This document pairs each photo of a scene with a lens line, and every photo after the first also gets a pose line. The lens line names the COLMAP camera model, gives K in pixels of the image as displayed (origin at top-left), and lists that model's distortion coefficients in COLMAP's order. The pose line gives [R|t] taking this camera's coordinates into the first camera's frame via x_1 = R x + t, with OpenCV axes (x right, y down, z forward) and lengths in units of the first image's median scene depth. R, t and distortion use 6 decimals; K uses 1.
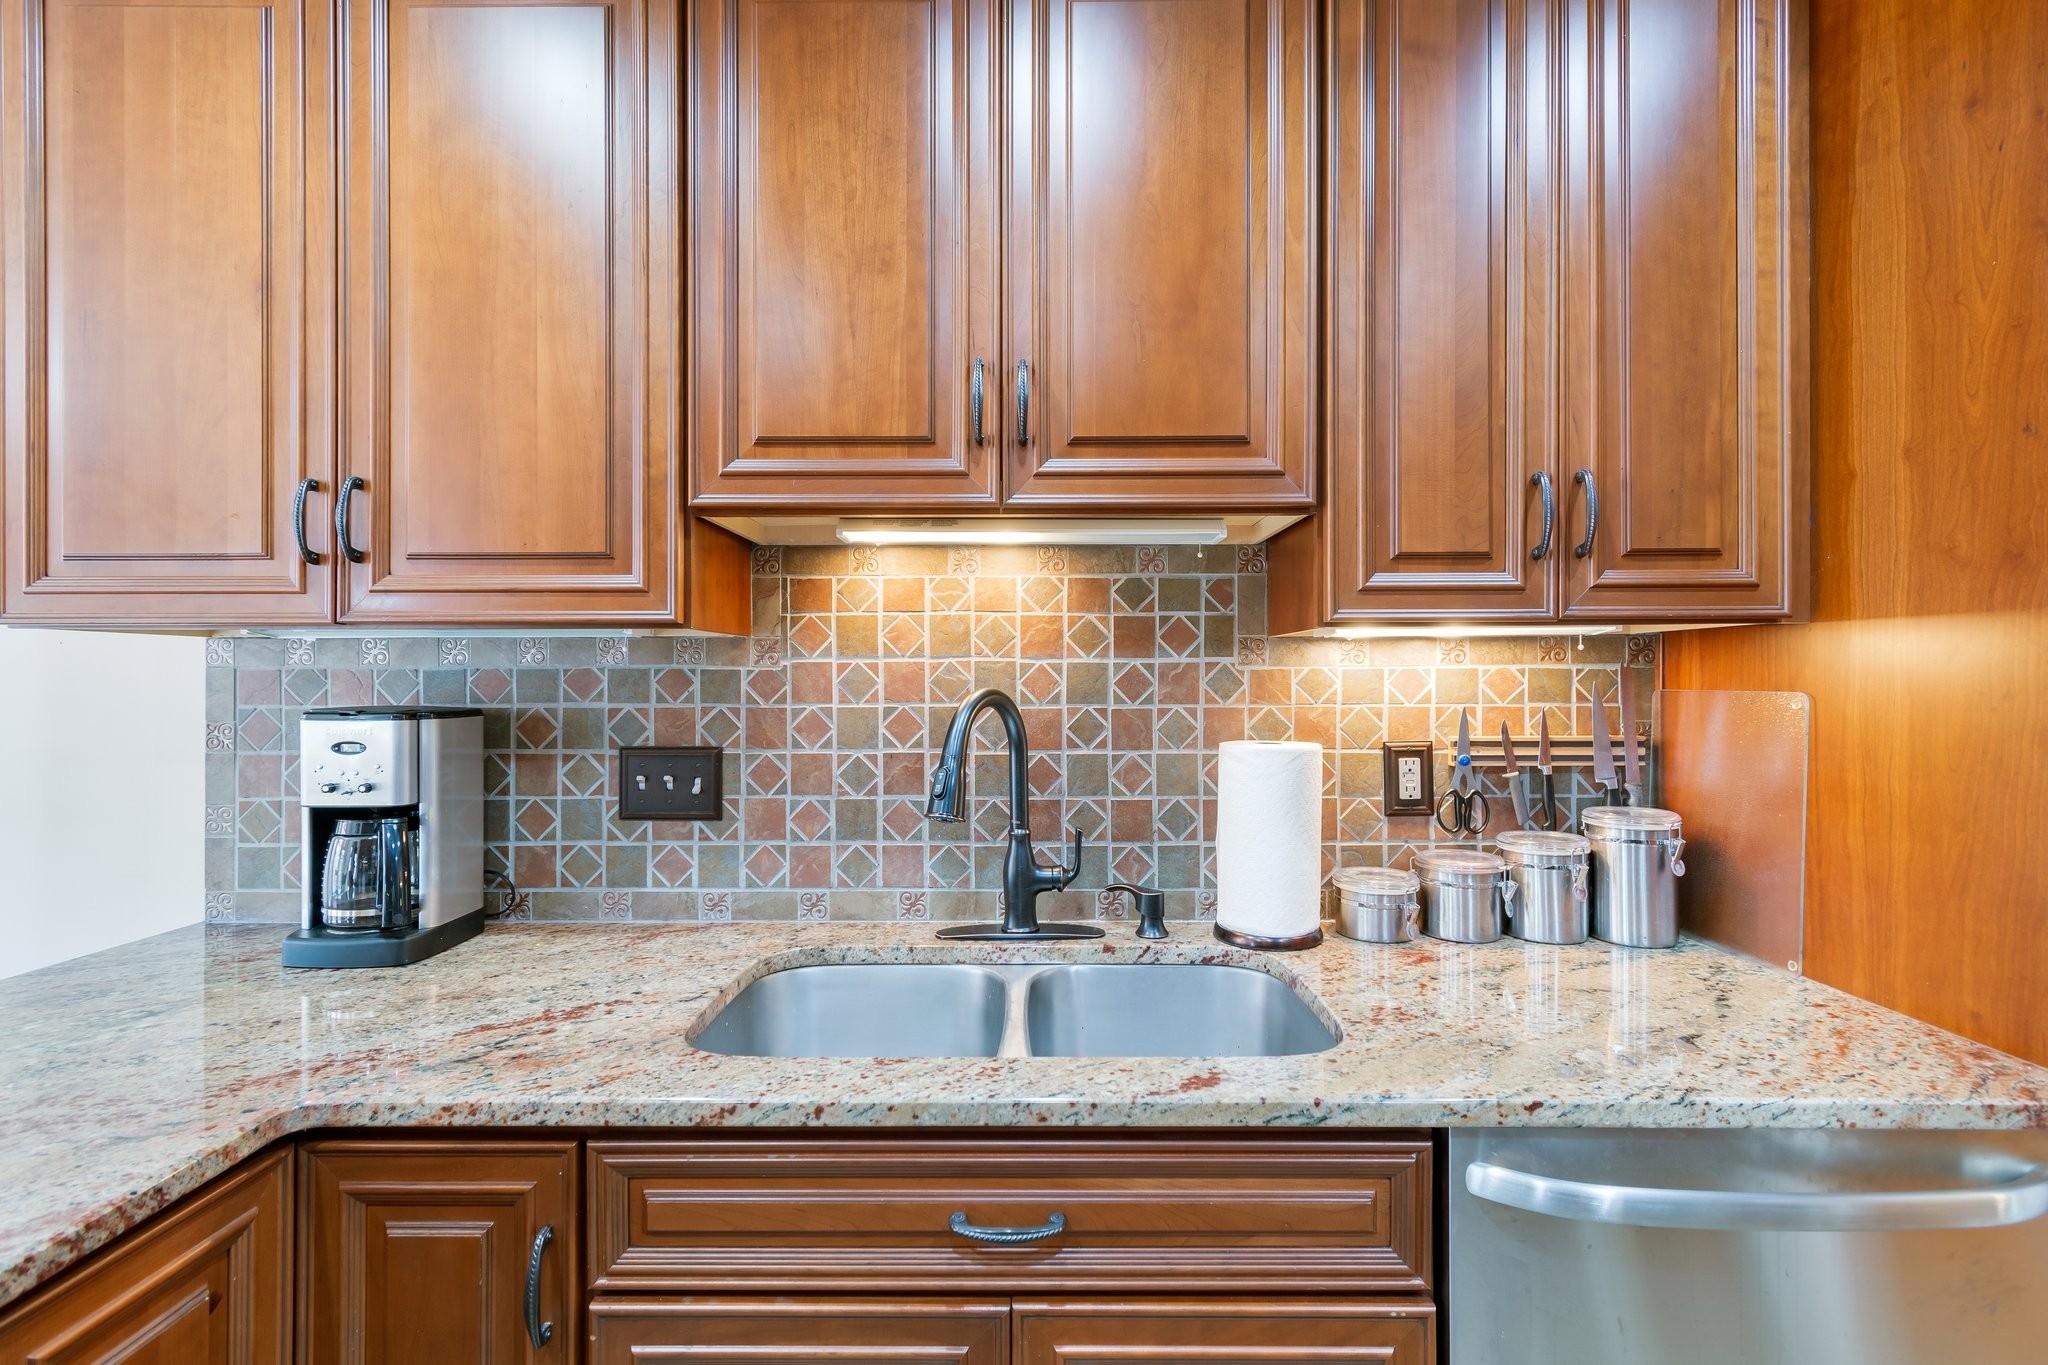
lens RADIAL K [[912.2, 0, 1024.0], [0, 912.2, 682.5], [0, 0, 1]] dist [0.001046, 0.000251]
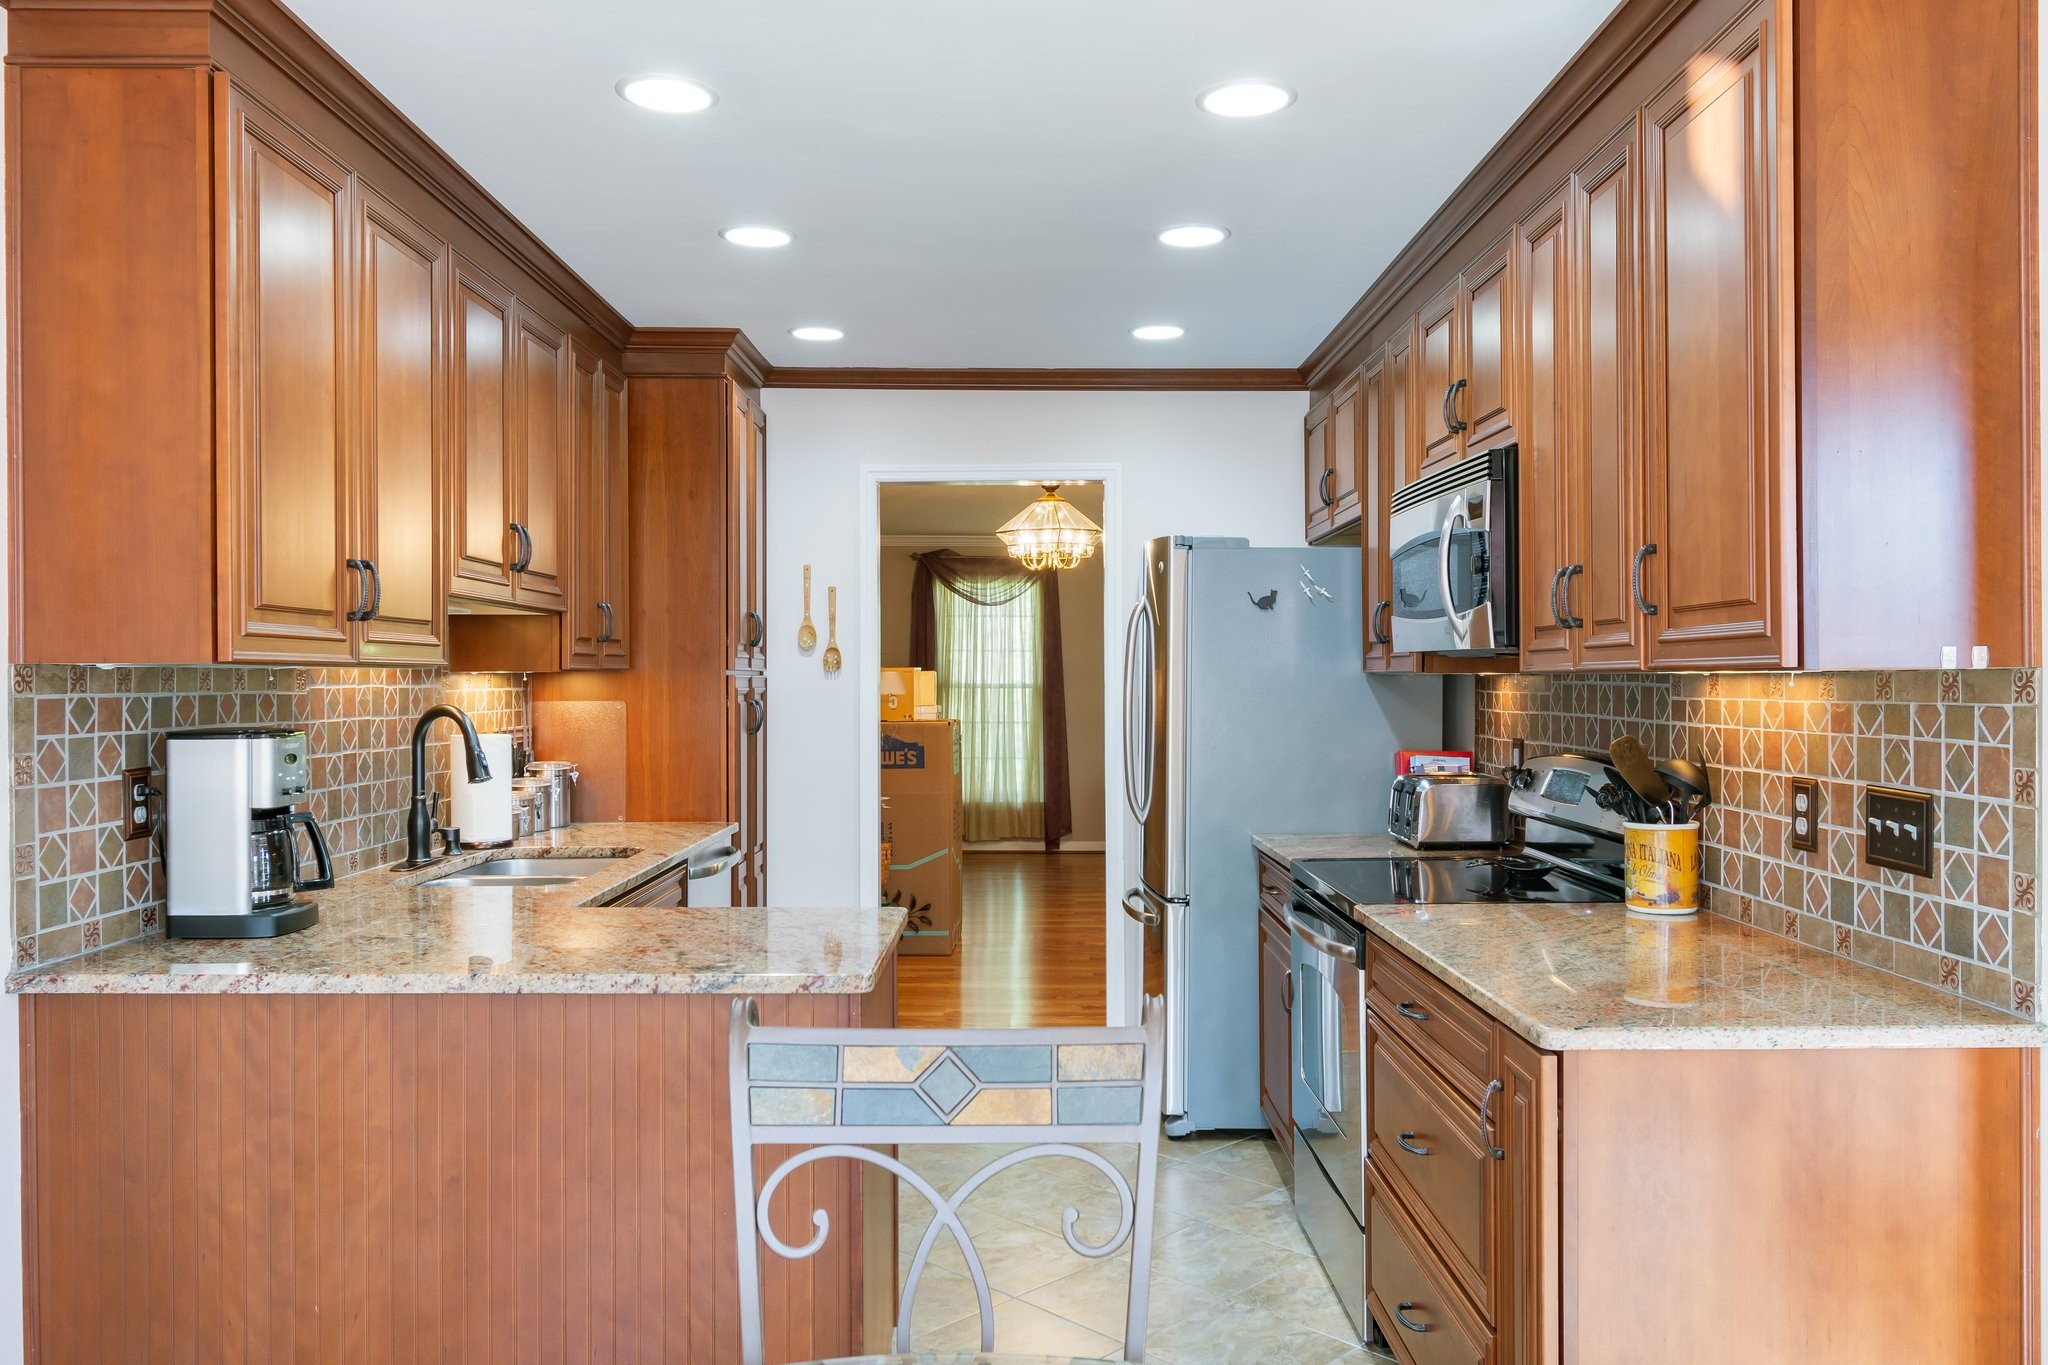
lens RADIAL K [[978.9, 0, 1024.0], [0, 978.9, 682.5], [0, 0, 1]] dist [0.001239, -0.001350]
pose [[-0.013140, 0.006581, 0.999892, -1.870511], [0.000727, 0.999978, -0.006572, -0.021402], [-0.999913, 0.000640, -0.013144, 0.007698]]
